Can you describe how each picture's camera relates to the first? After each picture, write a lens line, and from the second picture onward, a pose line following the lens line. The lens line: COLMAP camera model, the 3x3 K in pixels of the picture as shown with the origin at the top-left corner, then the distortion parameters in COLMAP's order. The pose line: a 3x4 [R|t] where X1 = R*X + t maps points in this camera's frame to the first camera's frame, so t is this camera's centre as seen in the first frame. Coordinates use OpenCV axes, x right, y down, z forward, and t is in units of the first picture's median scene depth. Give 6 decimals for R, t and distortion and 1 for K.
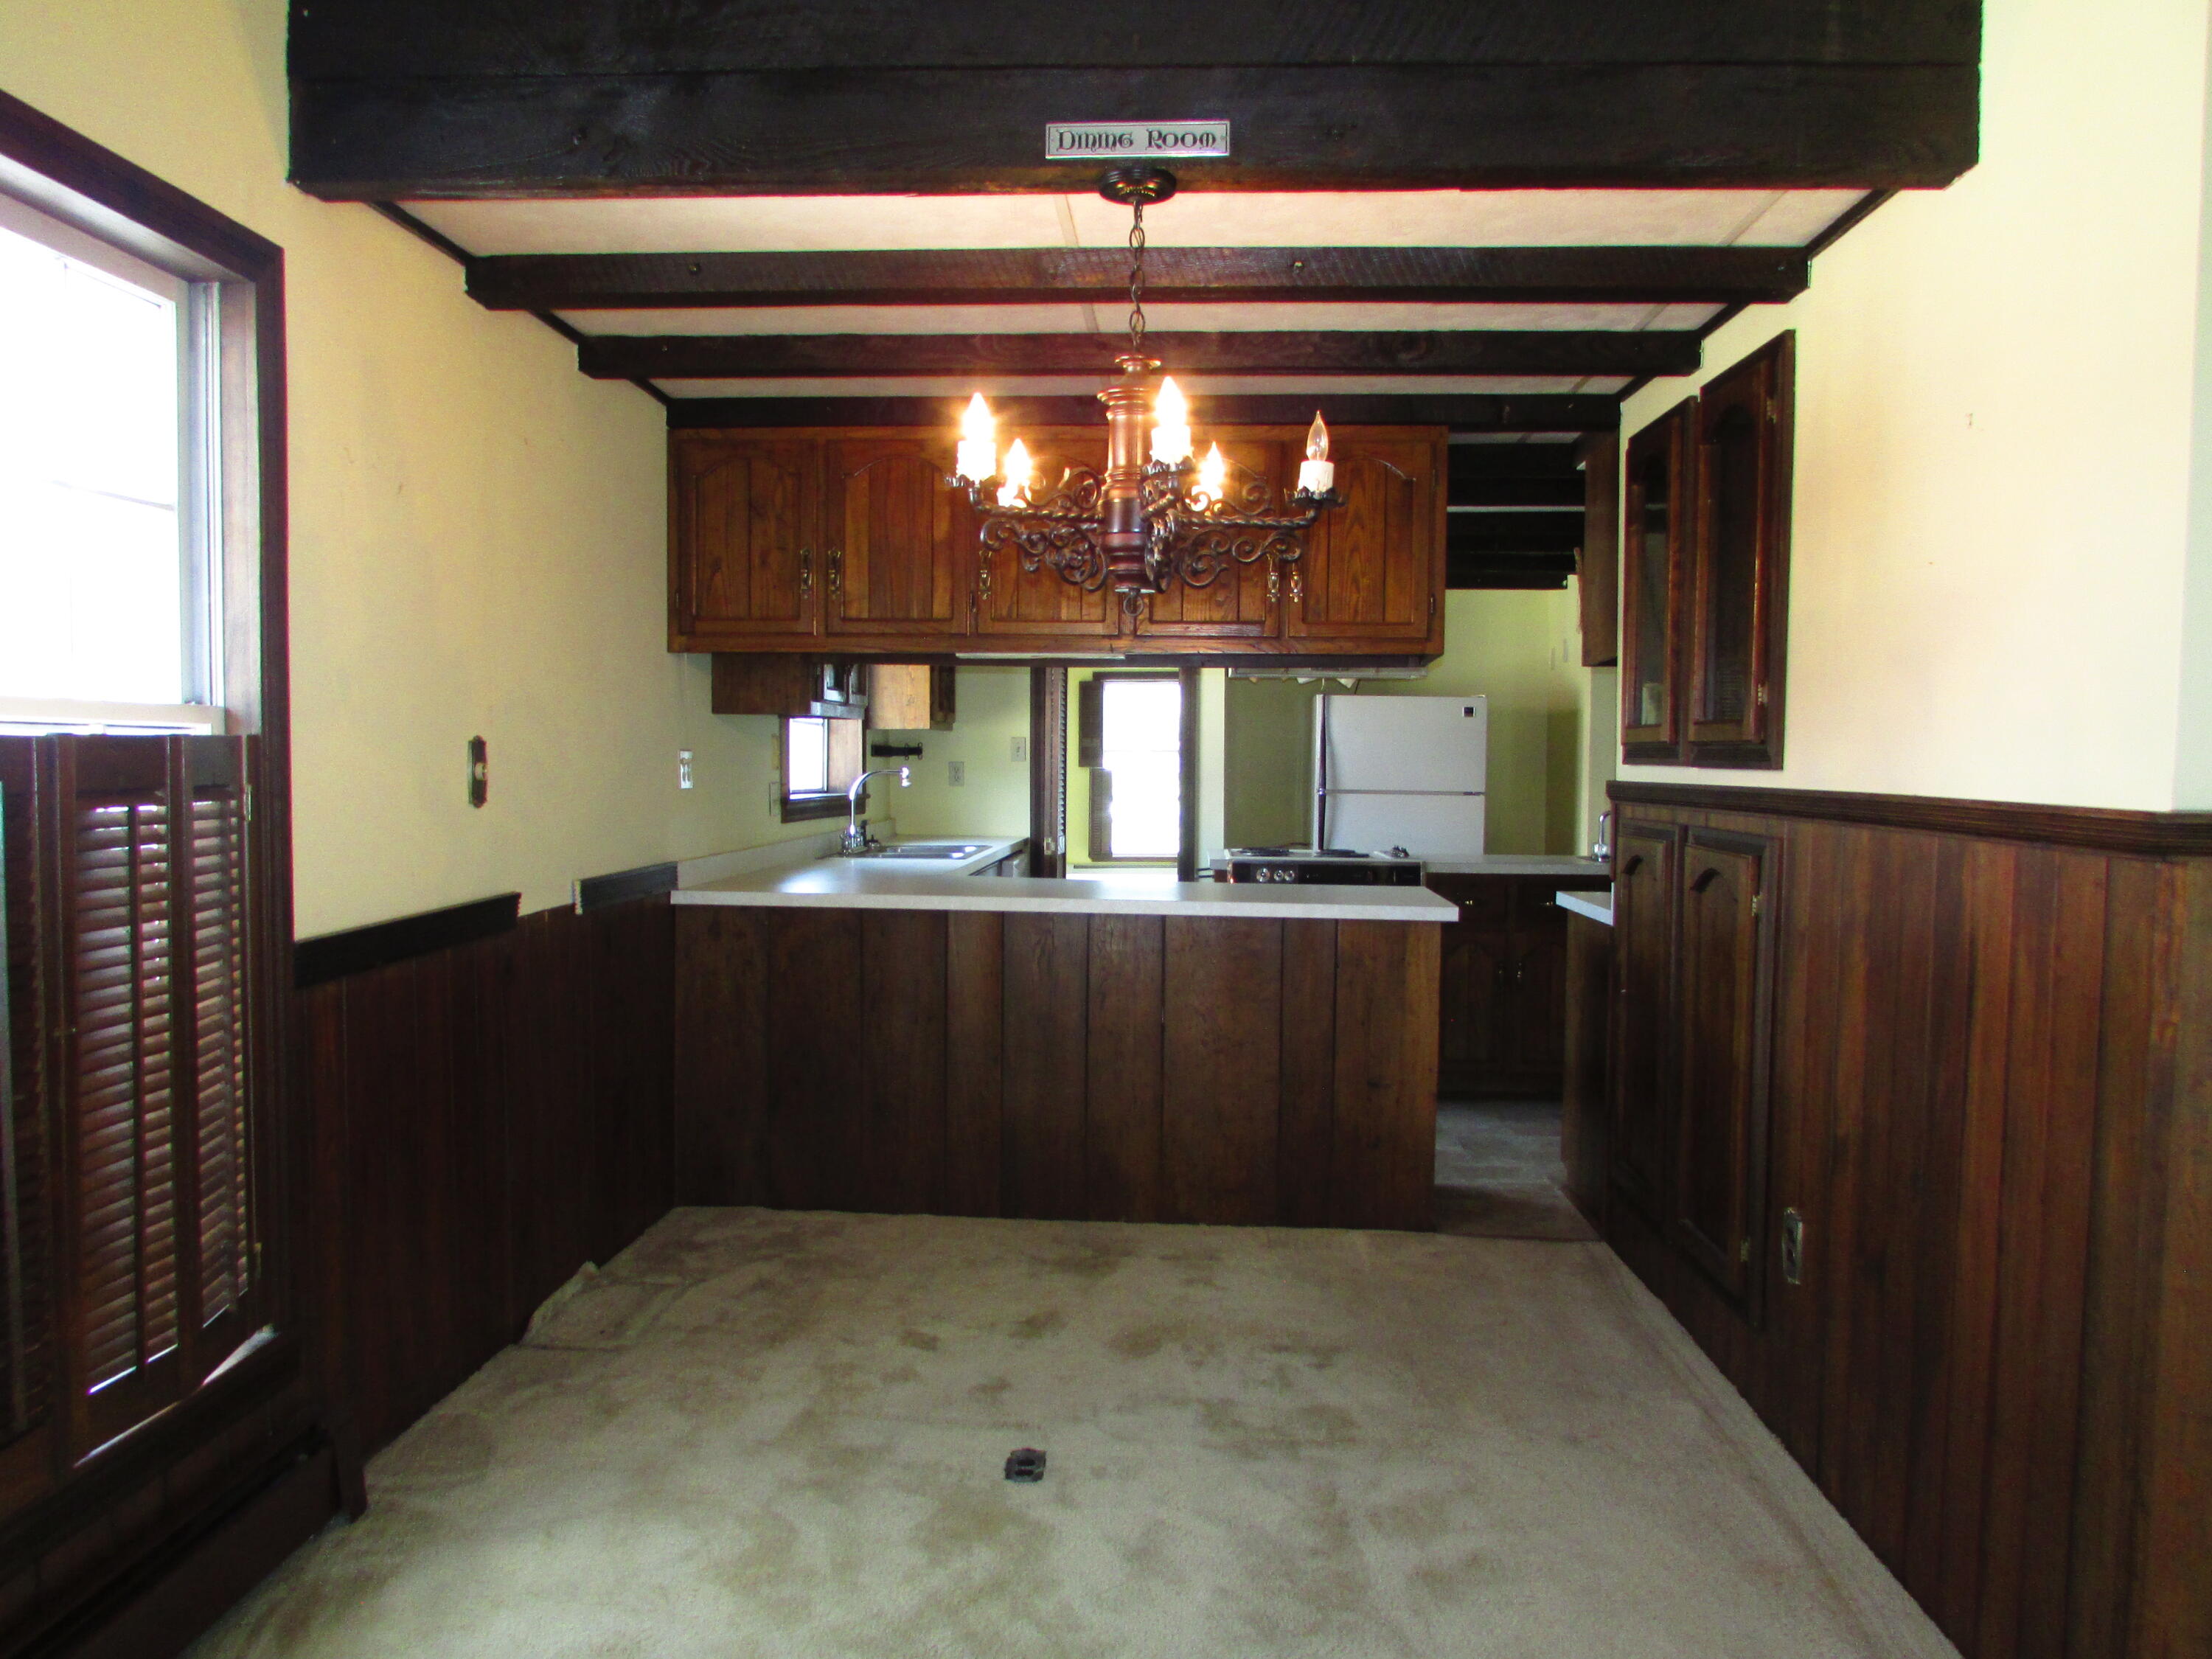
lens RADIAL K [[1578.3, 0, 1106.0], [0, 1578.3, 829.5], [0, 0, 1]] dist [-0.007183, -0.006730]
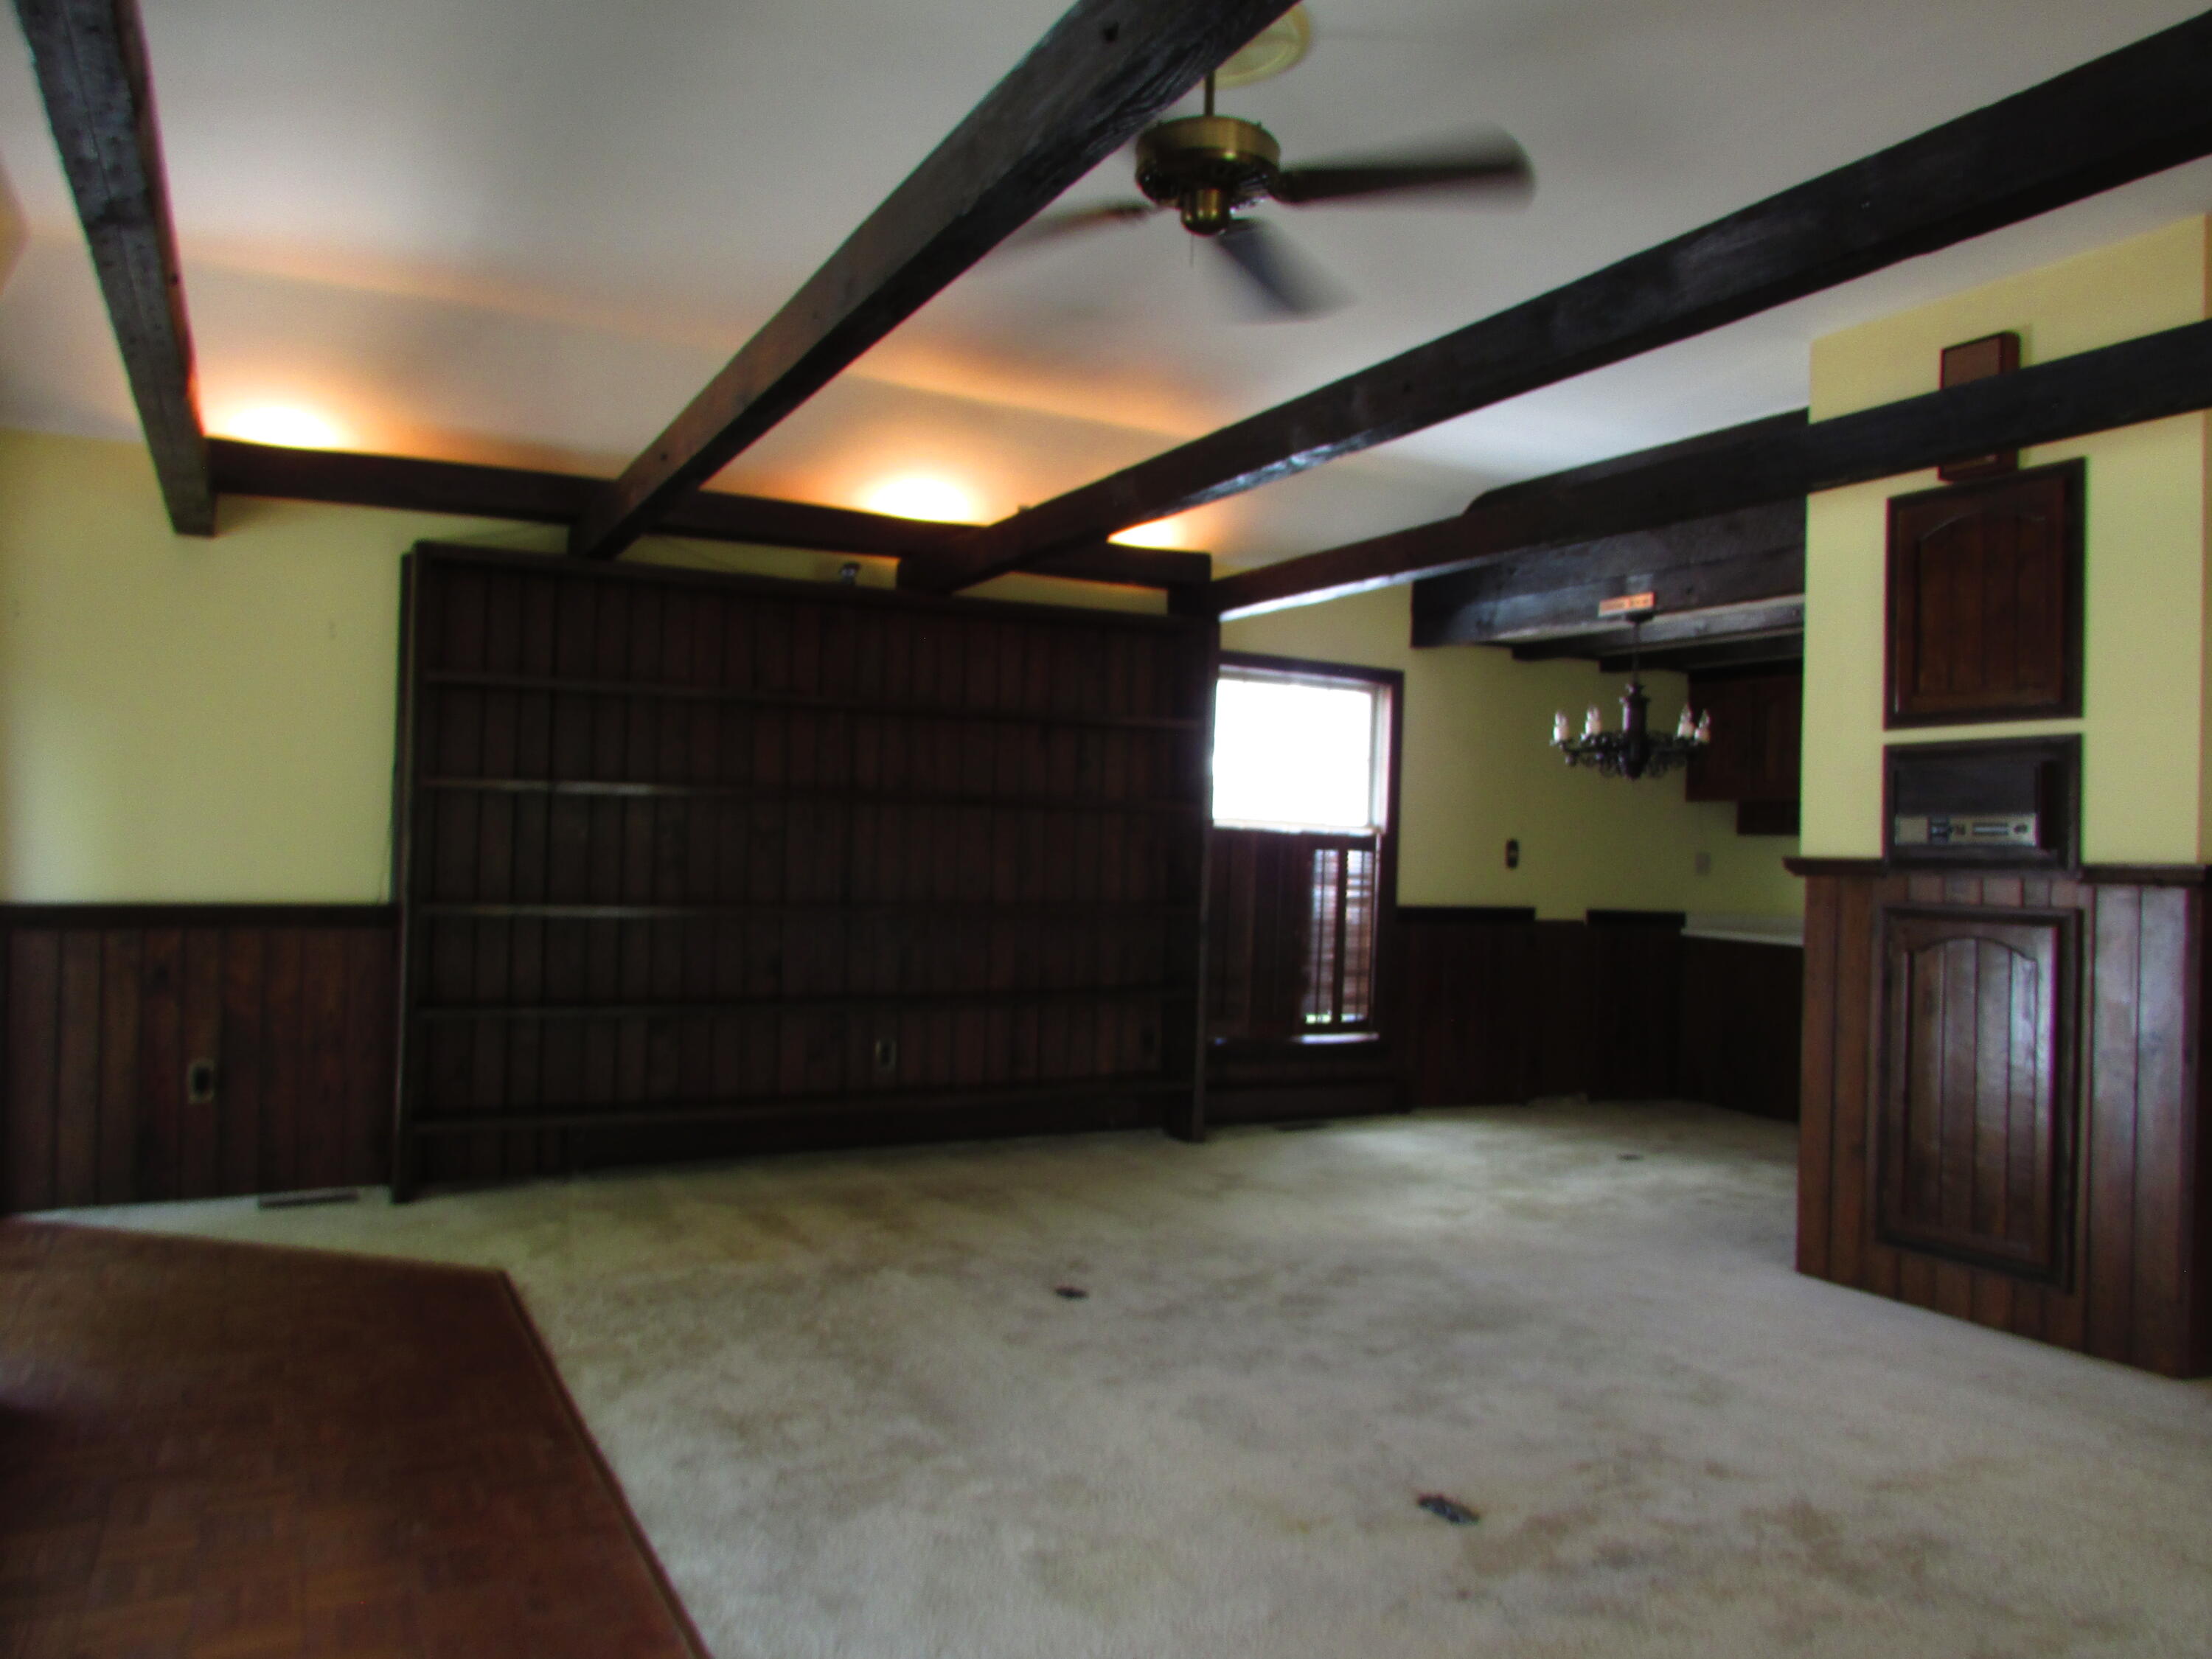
lens RADIAL K [[1578.3, 0, 1106.0], [0, 1578.3, 829.5], [0, 0, 1]] dist [-0.007183, -0.006730]
pose [[0.506201, -0.001630, -0.862414, 1.802371], [-0.074588, 0.996168, -0.045663, 0.107519], [0.859184, 0.087440, 0.504140, -0.986992]]
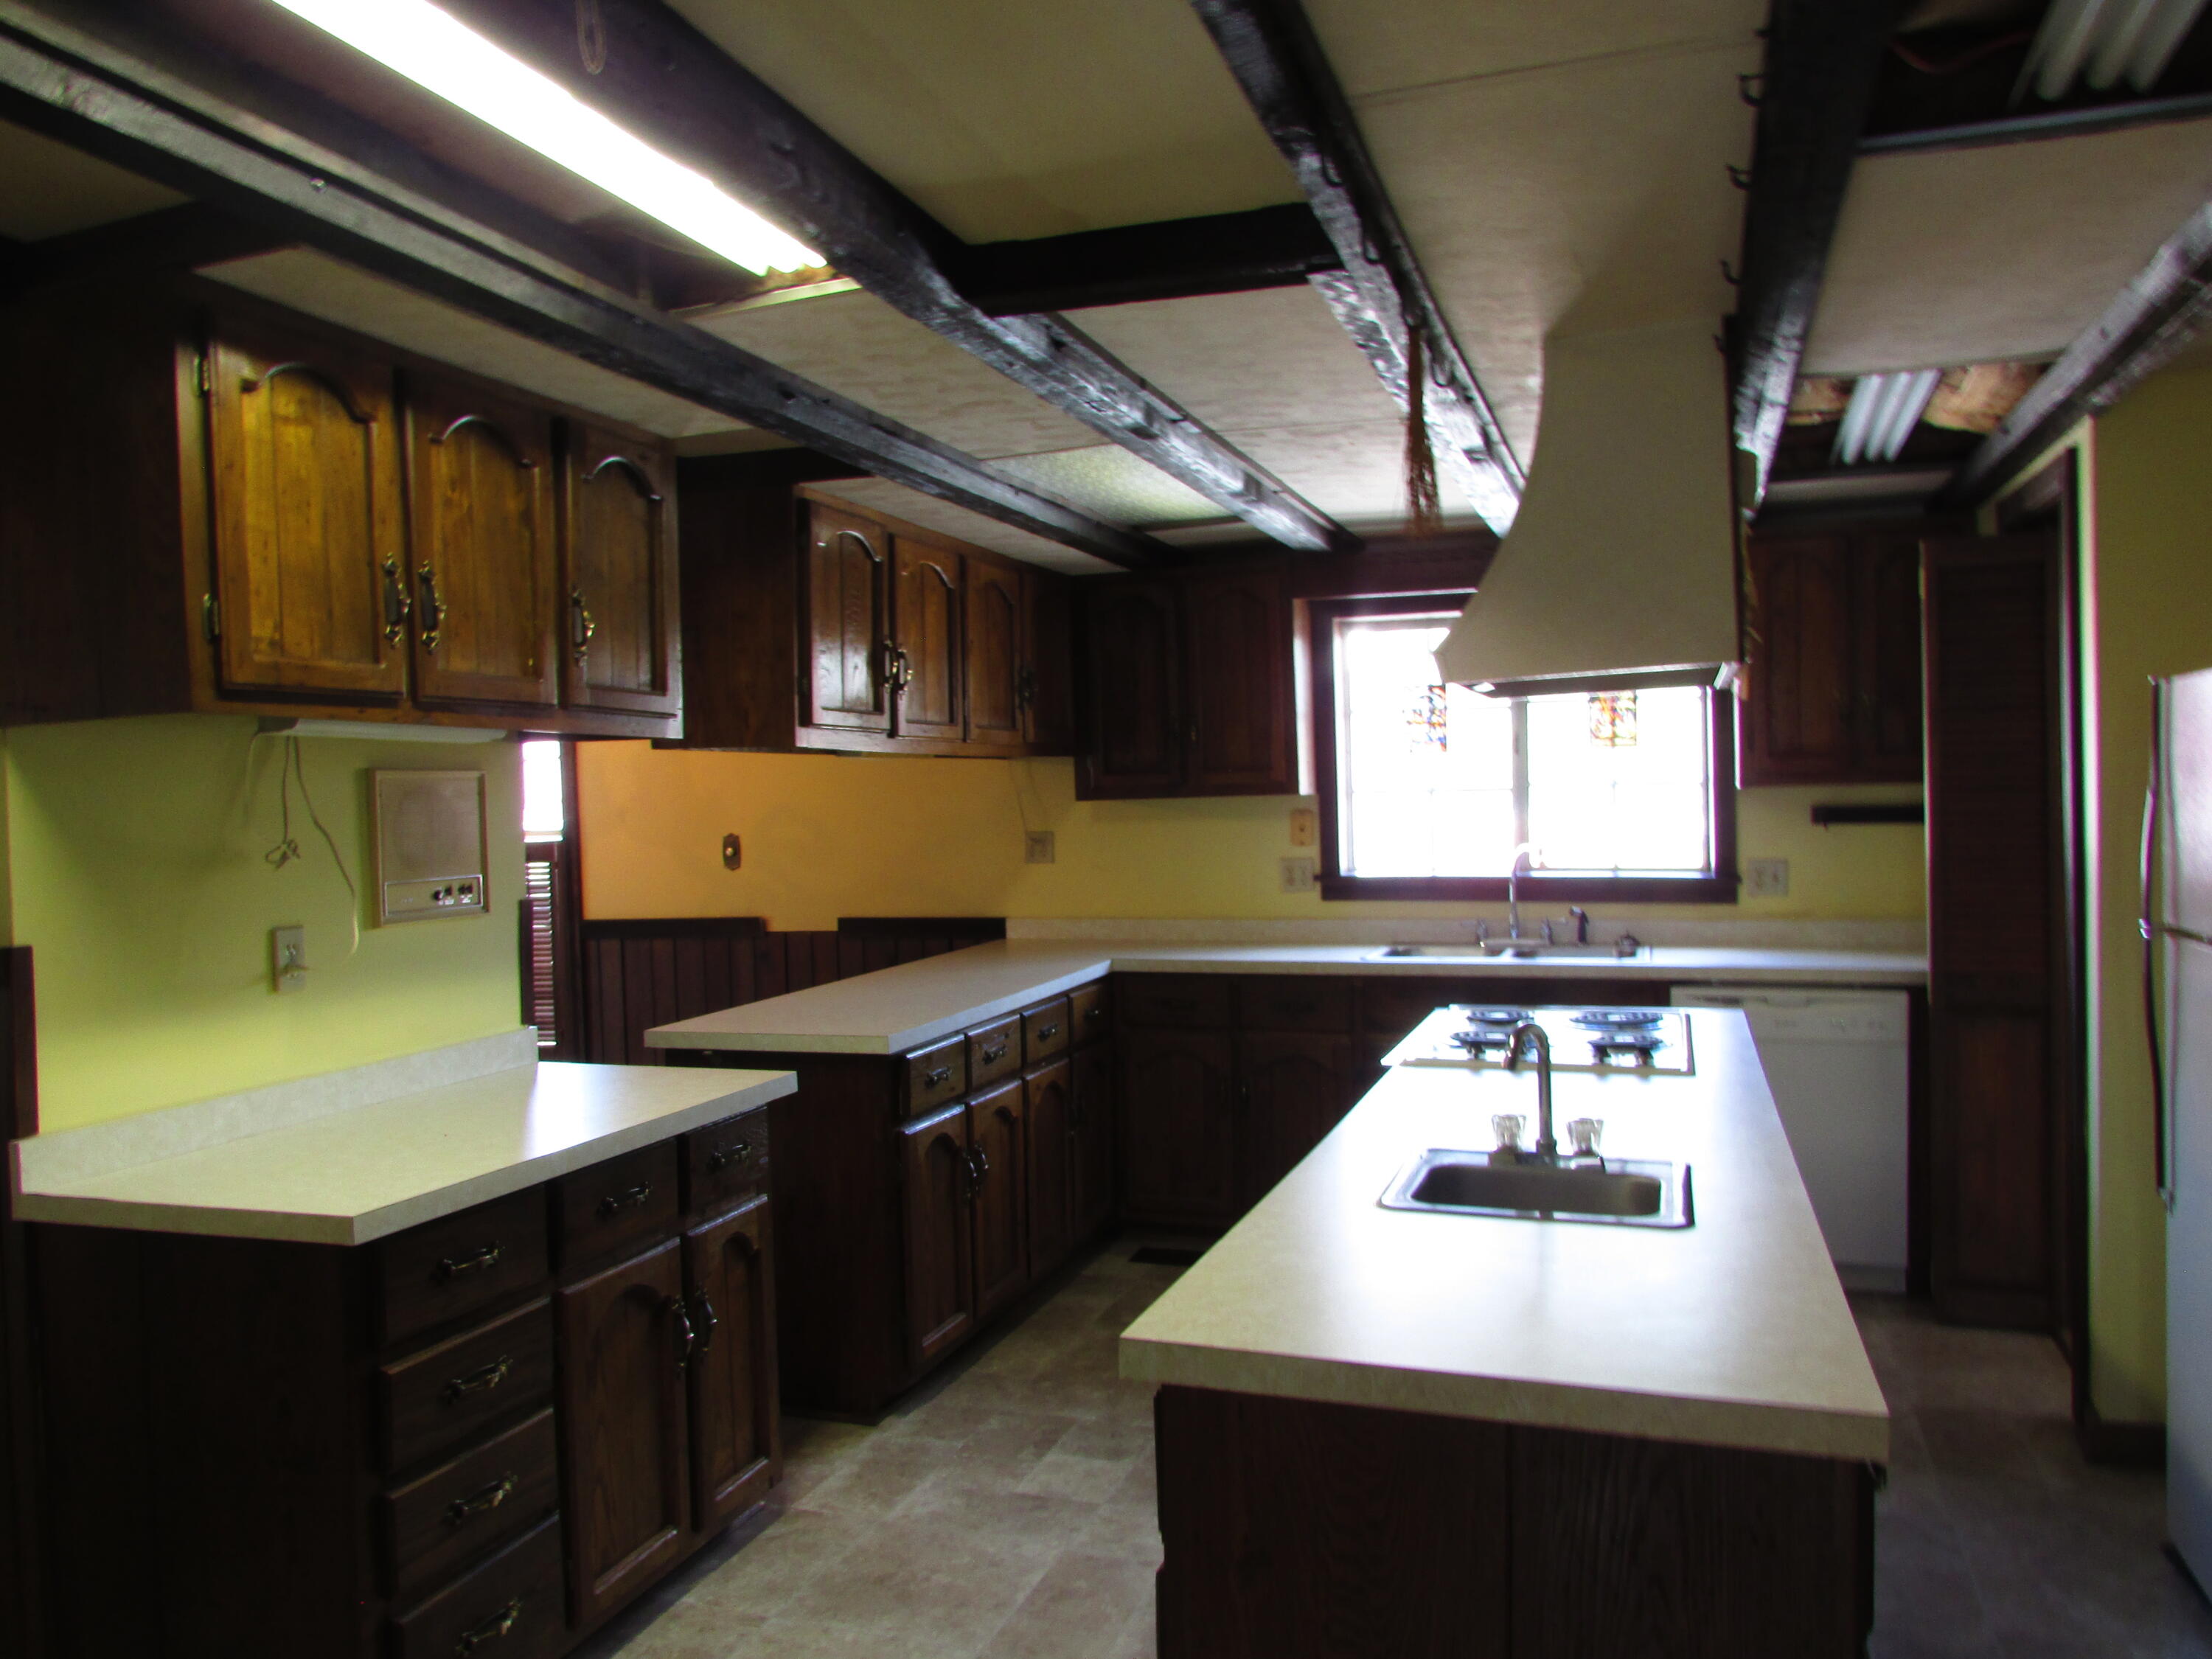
lens RADIAL K [[1578.3, 0, 1106.0], [0, 1578.3, 829.5], [0, 0, 1]] dist [-0.007183, -0.006730]
pose [[-0.296204, 0.006564, -0.955102, 1.767493], [-0.023740, 0.999617, 0.014233, -0.136237], [0.954830, 0.026890, -0.295935, 2.679080]]
